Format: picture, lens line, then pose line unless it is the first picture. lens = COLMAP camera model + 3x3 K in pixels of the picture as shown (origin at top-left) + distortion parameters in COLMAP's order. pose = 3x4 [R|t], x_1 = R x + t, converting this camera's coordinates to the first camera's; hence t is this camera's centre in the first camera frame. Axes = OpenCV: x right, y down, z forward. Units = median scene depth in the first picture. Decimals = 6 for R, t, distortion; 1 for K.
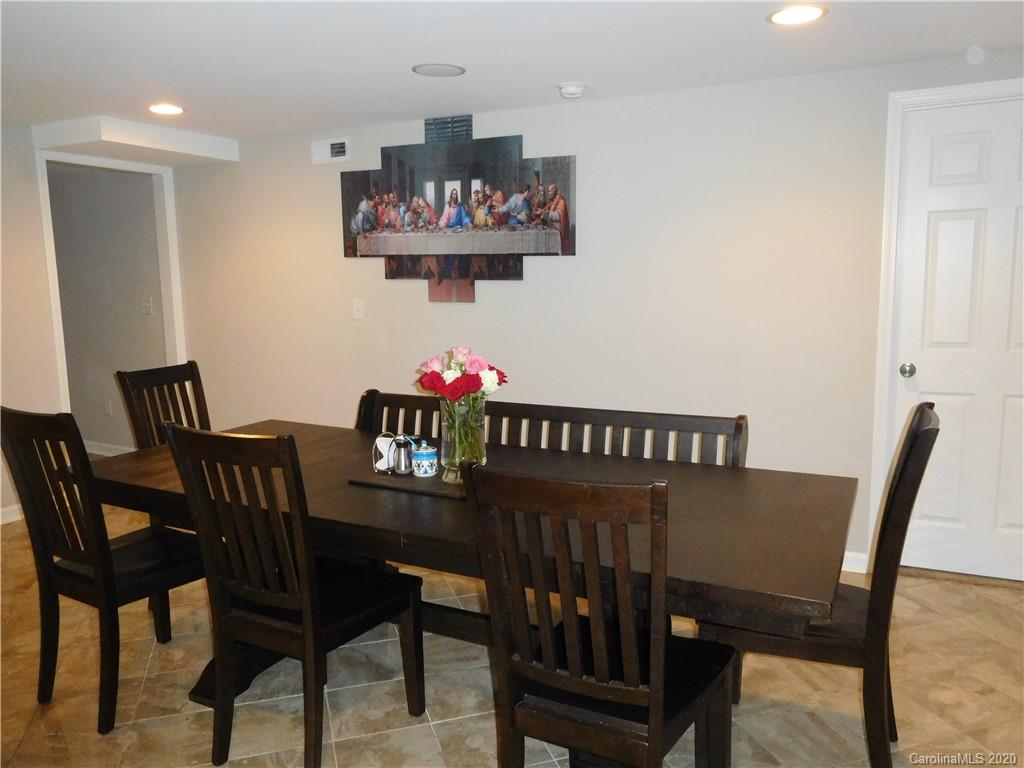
lens RADIAL K [[781.7, 0, 517.4], [0, 781.7, 383.9], [0, 0, 1]] dist [0.005891, -0.009874]
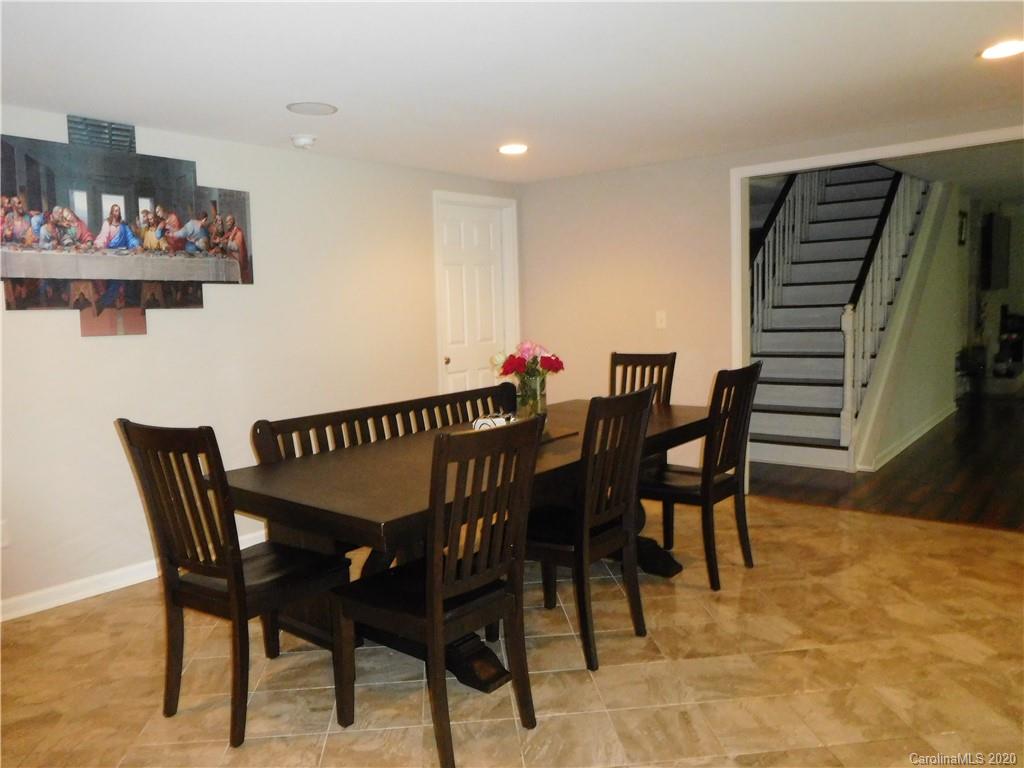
lens RADIAL K [[781.7, 0, 517.4], [0, 781.7, 383.9], [0, 0, 1]] dist [0.005891, -0.009874]
pose [[0.204861, -0.097043, 0.973969, -0.864852], [0.160393, 0.984950, 0.064401, -0.038818], [-0.965560, 0.143025, 0.217343, 0.416831]]
